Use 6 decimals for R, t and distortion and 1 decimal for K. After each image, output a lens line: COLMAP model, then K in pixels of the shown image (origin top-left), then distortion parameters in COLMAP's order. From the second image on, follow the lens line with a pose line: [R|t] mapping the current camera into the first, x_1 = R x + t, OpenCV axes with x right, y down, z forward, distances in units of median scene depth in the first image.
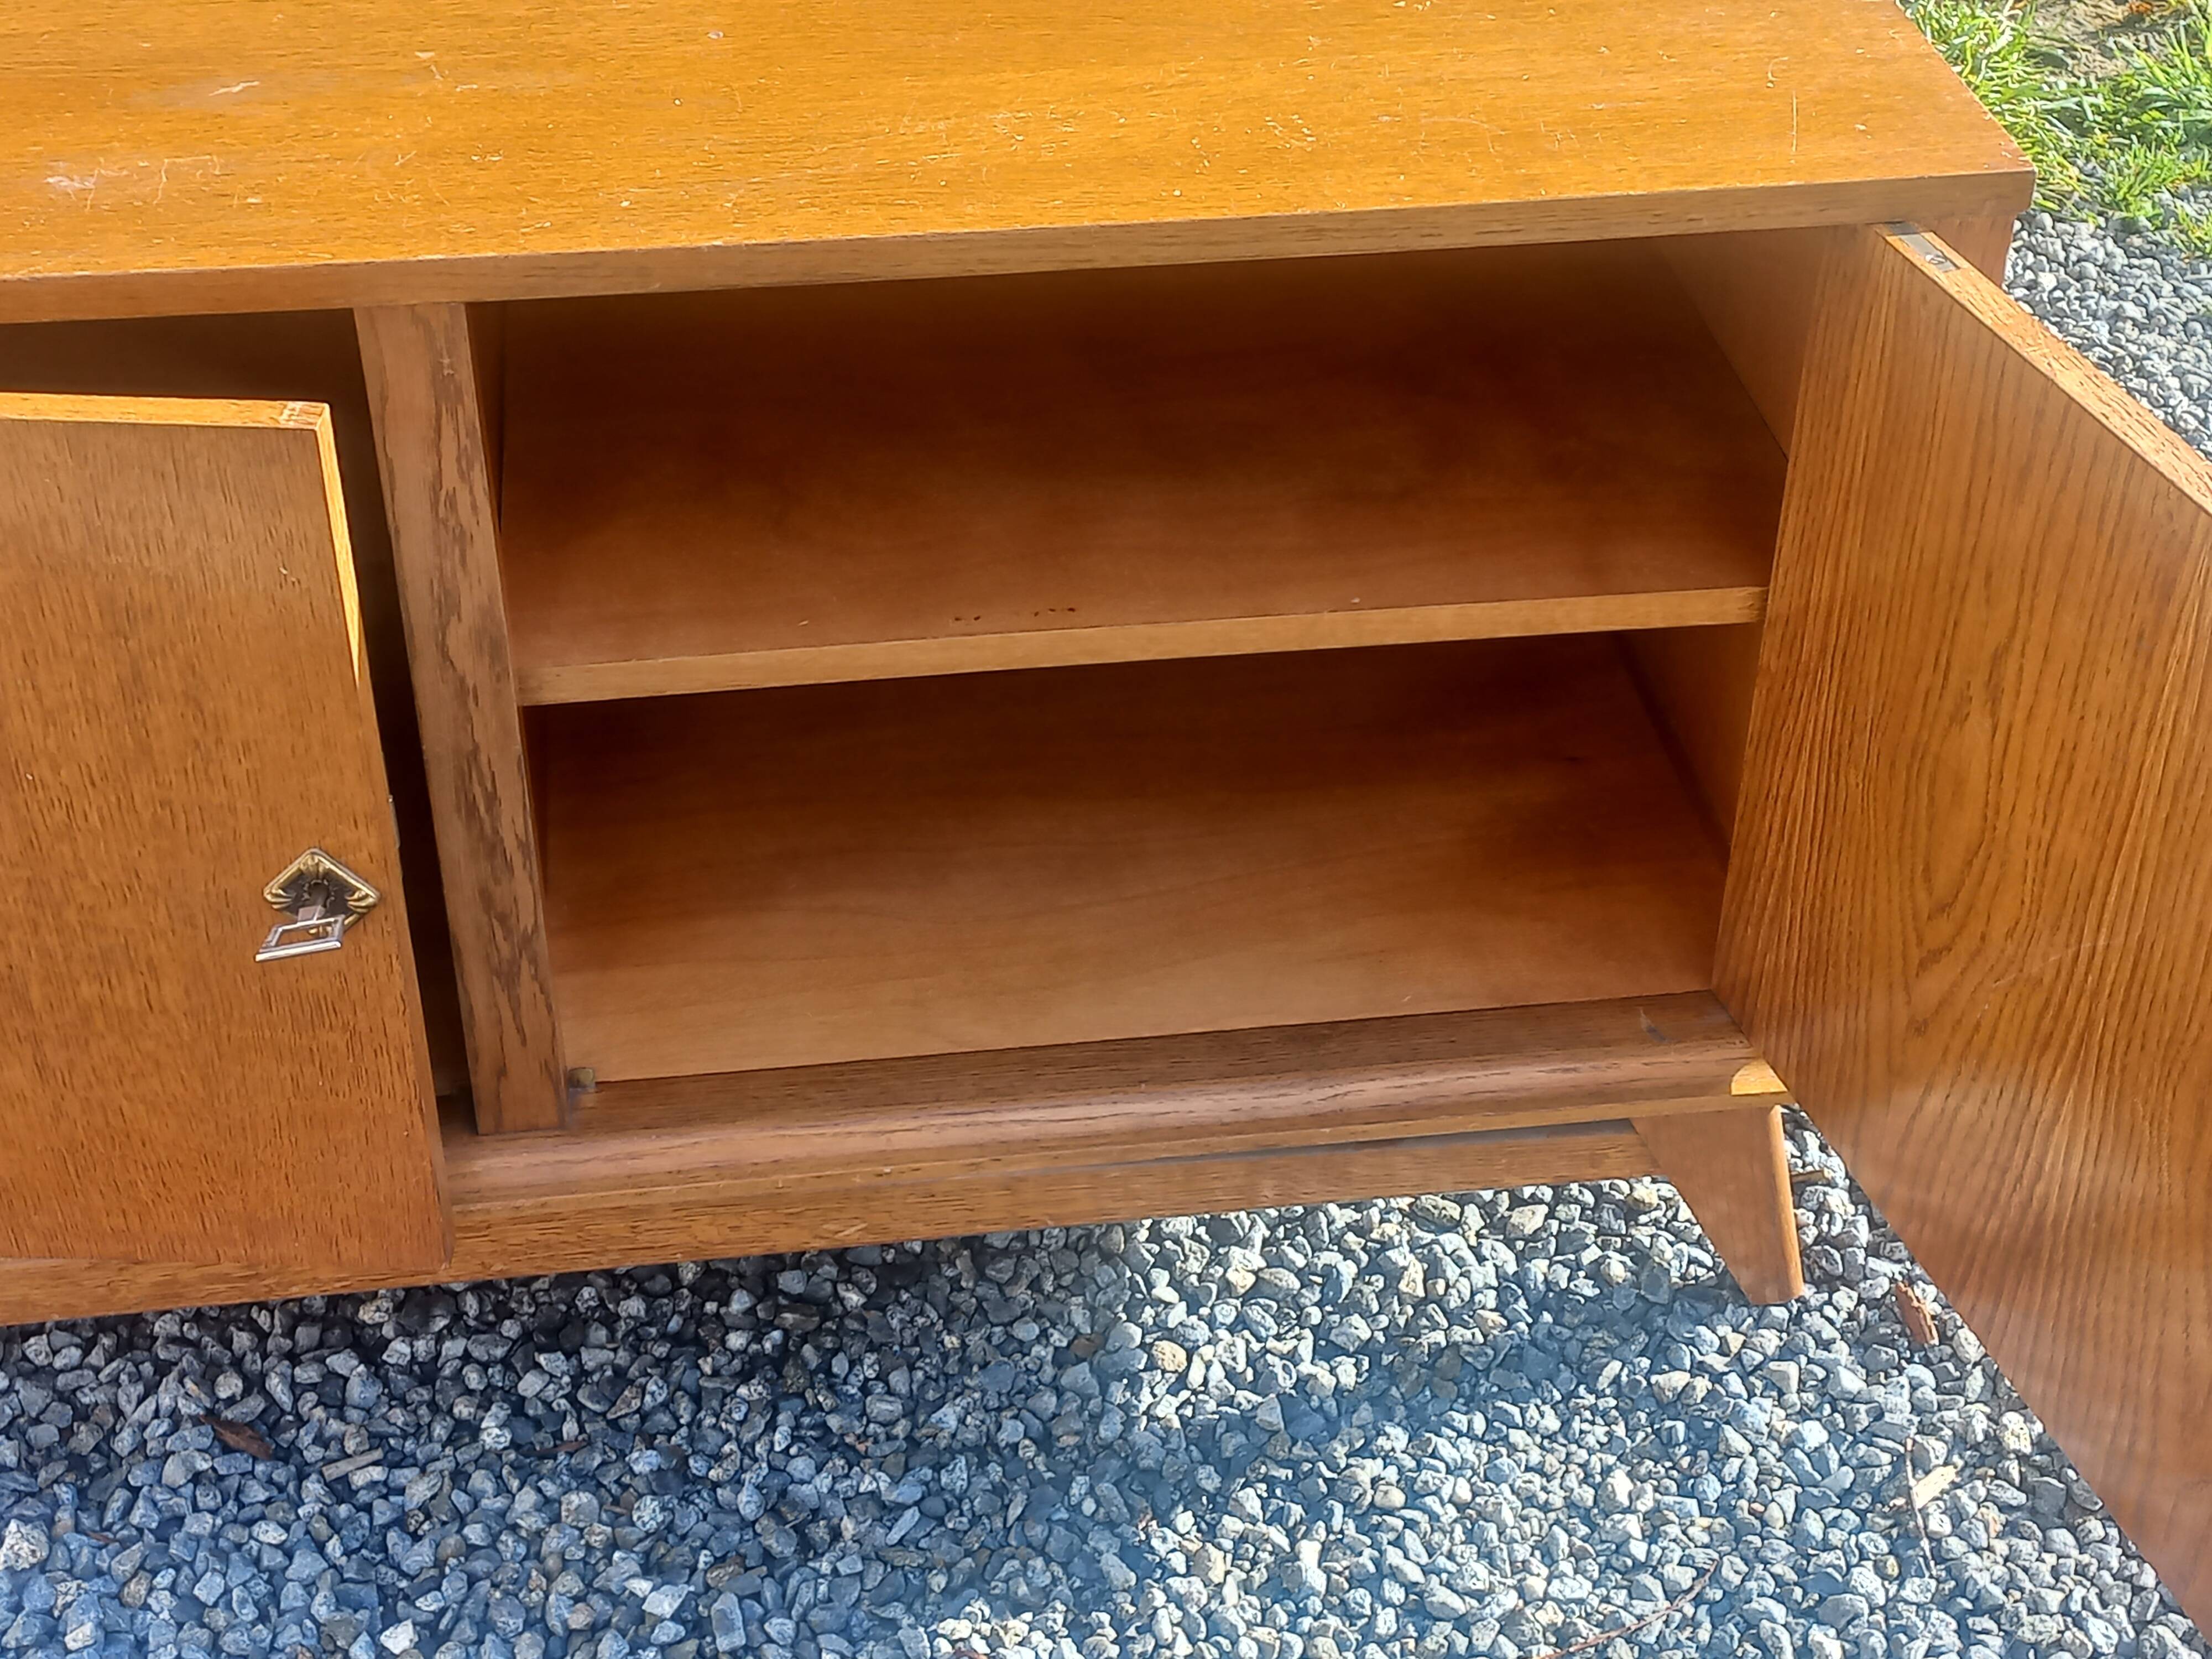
lens RADIAL K [[3168.3, 0, 1109.8], [0, 3168.3, 838.3], [0, 0, 1]] dist [0.107670, -0.157772]
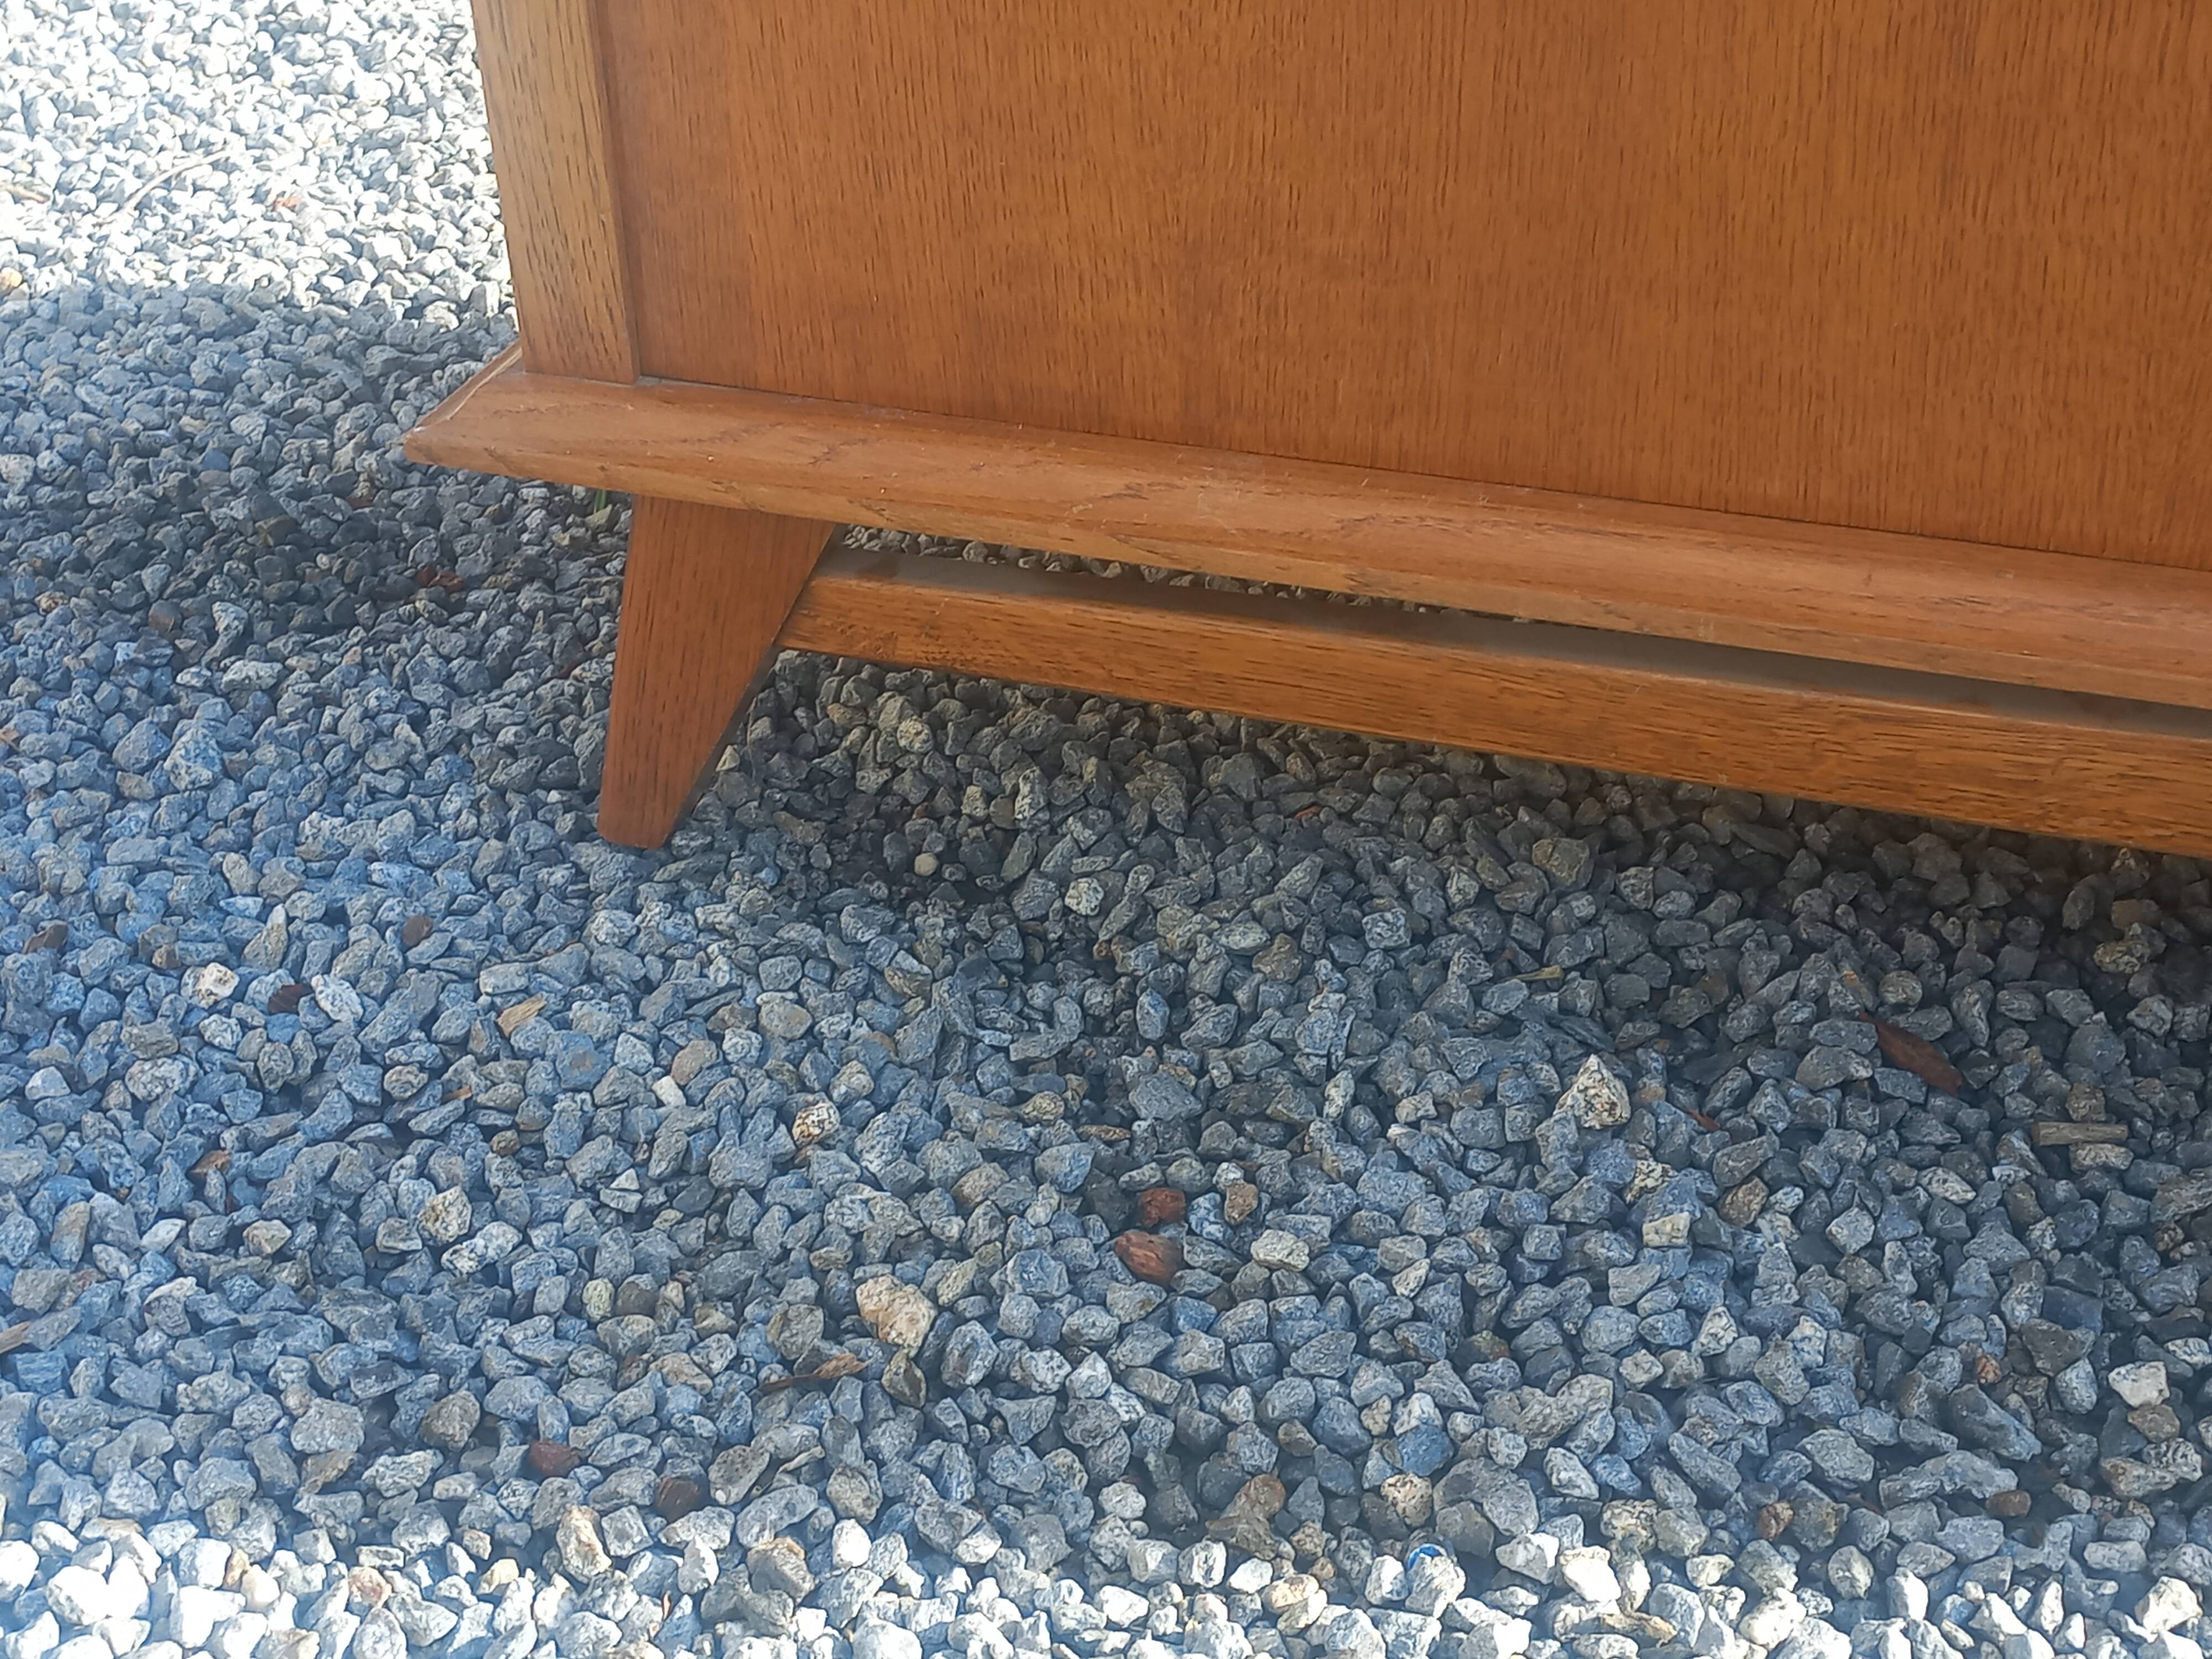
lens RADIAL K [[3168.3, 0, 1109.8], [0, 3168.3, 838.3], [0, 0, 1]] dist [0.107670, -0.157772]
pose [[0.893758, 0.216996, -0.392568, -0.162741], [-0.240701, 0.970531, -0.011533, 0.183470], [0.378497, 0.104799, 0.919651, 0.304110]]
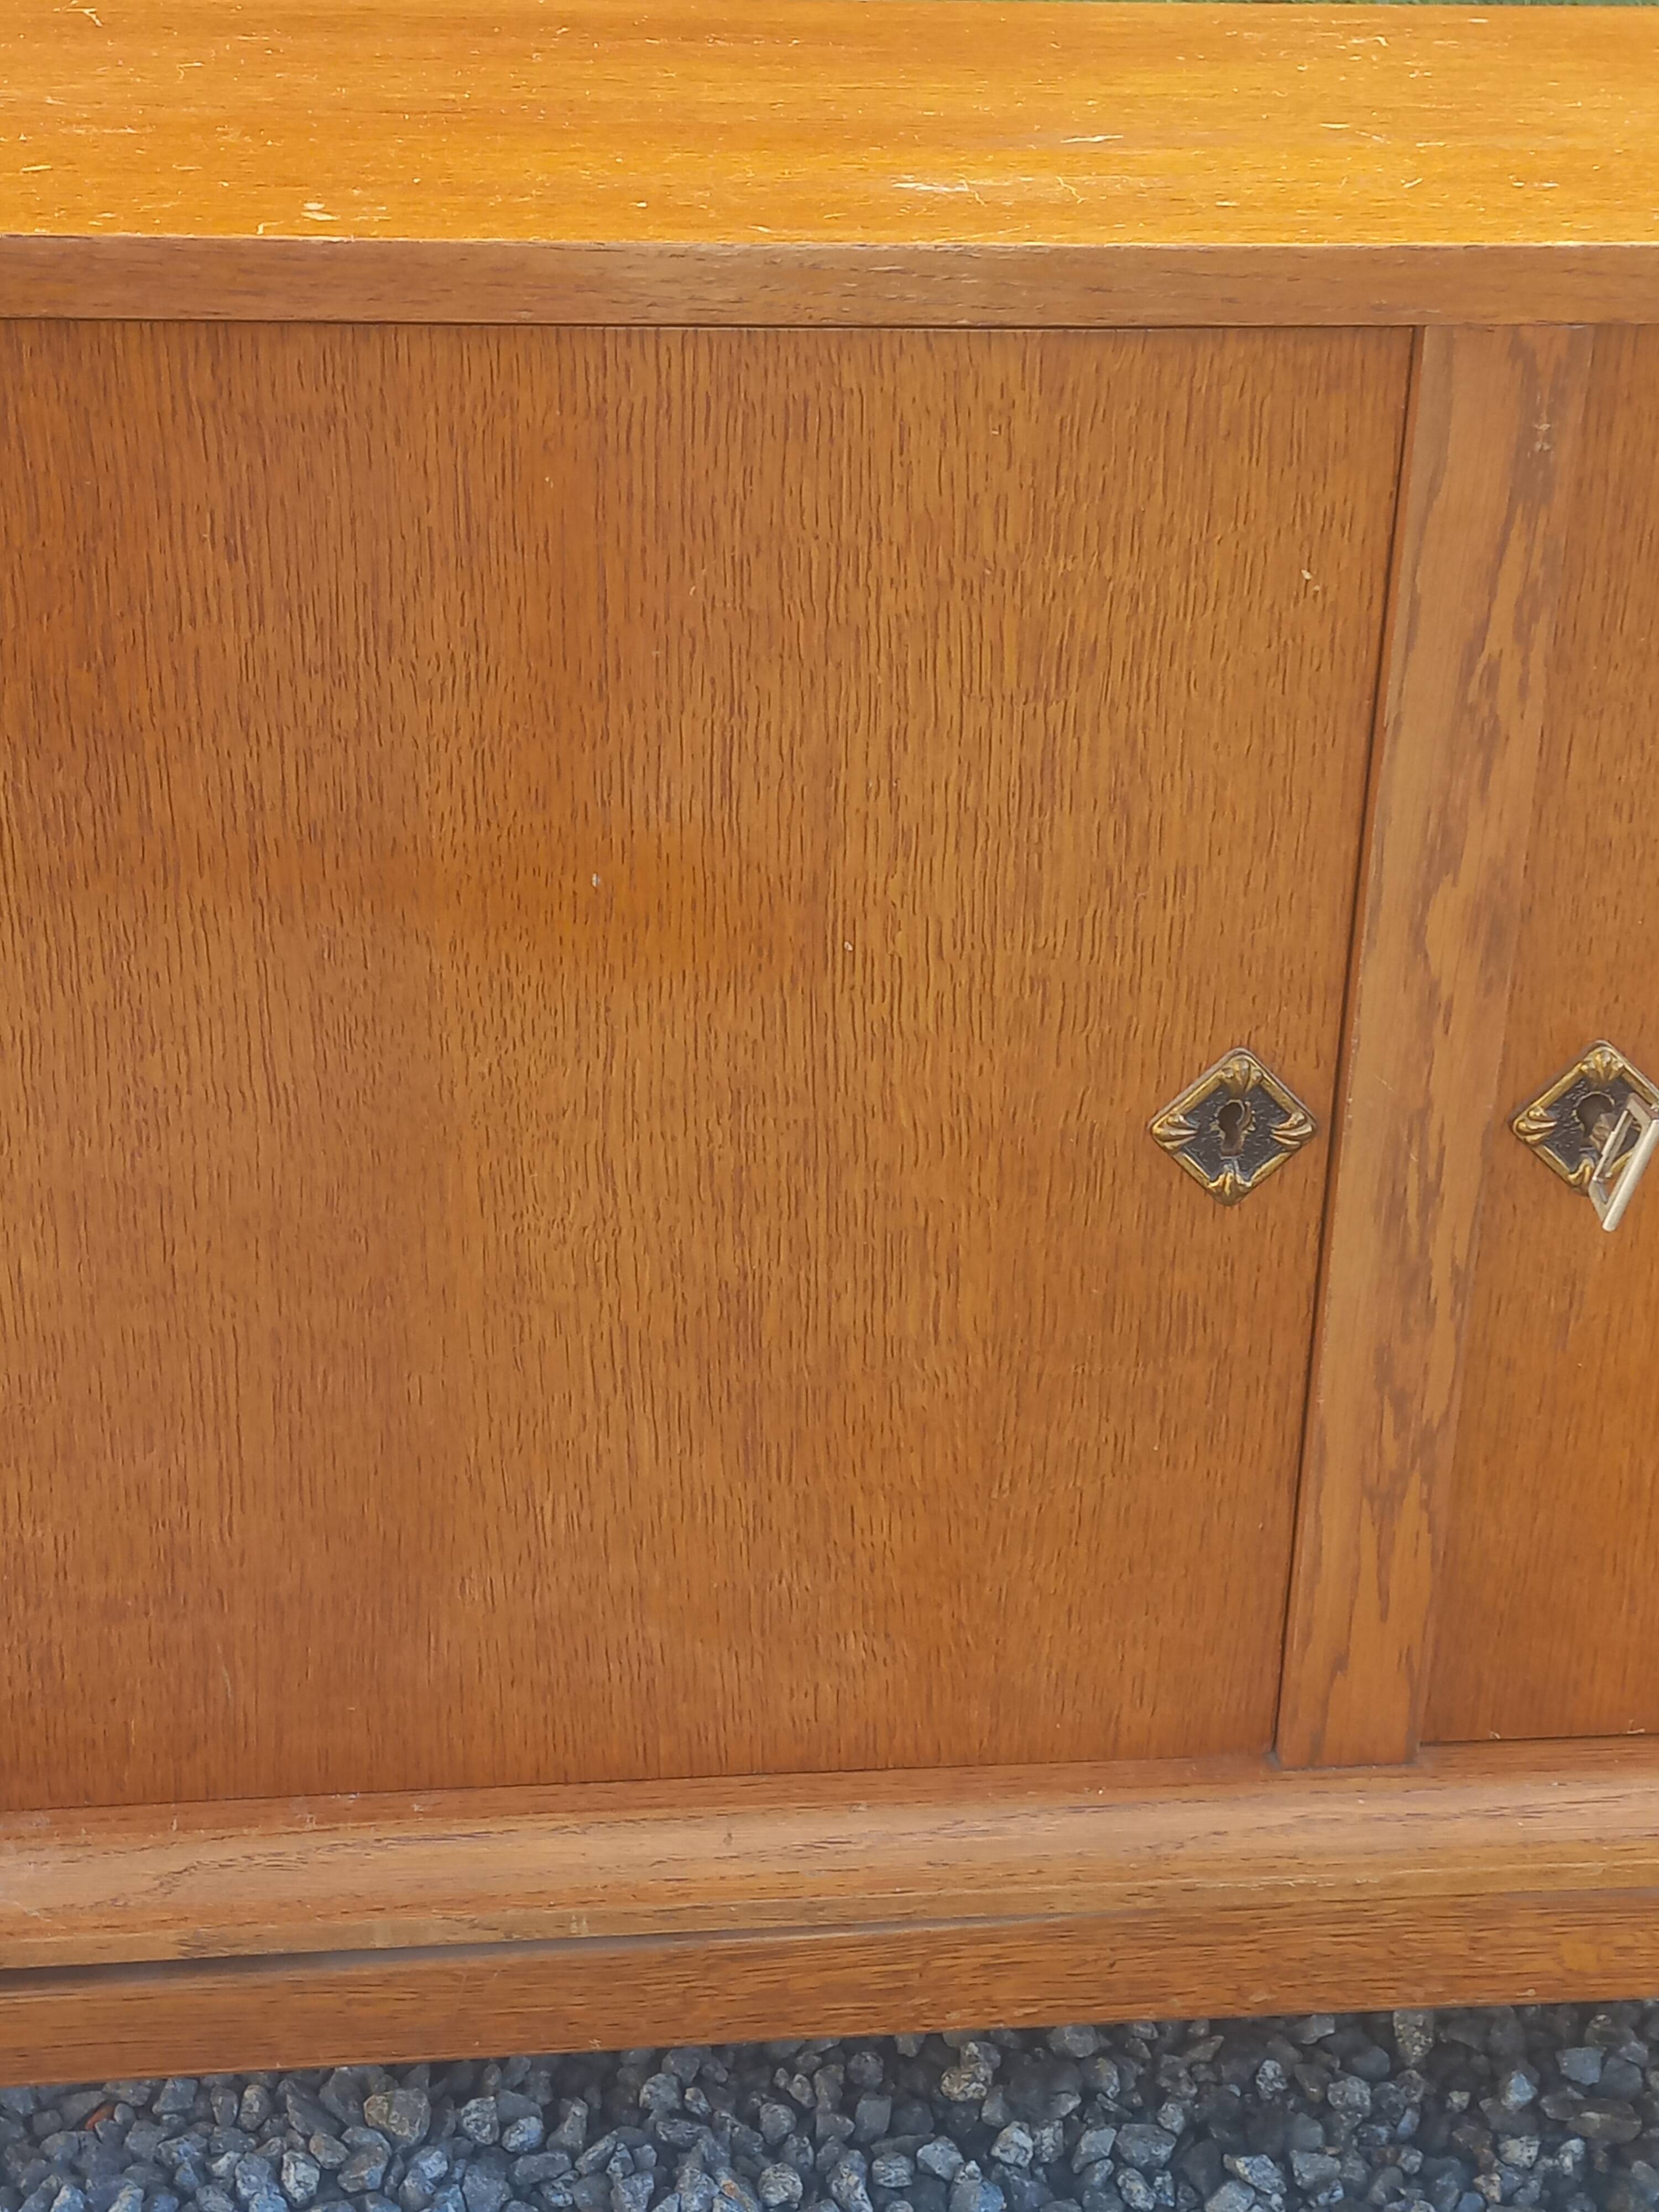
lens RADIAL K [[3168.3, 0, 855.8], [0, 3168.3, 1113.8], [0, 0, 1]] dist [0.107670, -0.157772]
pose [[0.999424, 0.027824, -0.019416, -0.246693], [-0.031188, 0.978709, -0.202871, 0.086893], [0.013358, 0.203359, 0.979013, 0.307053]]
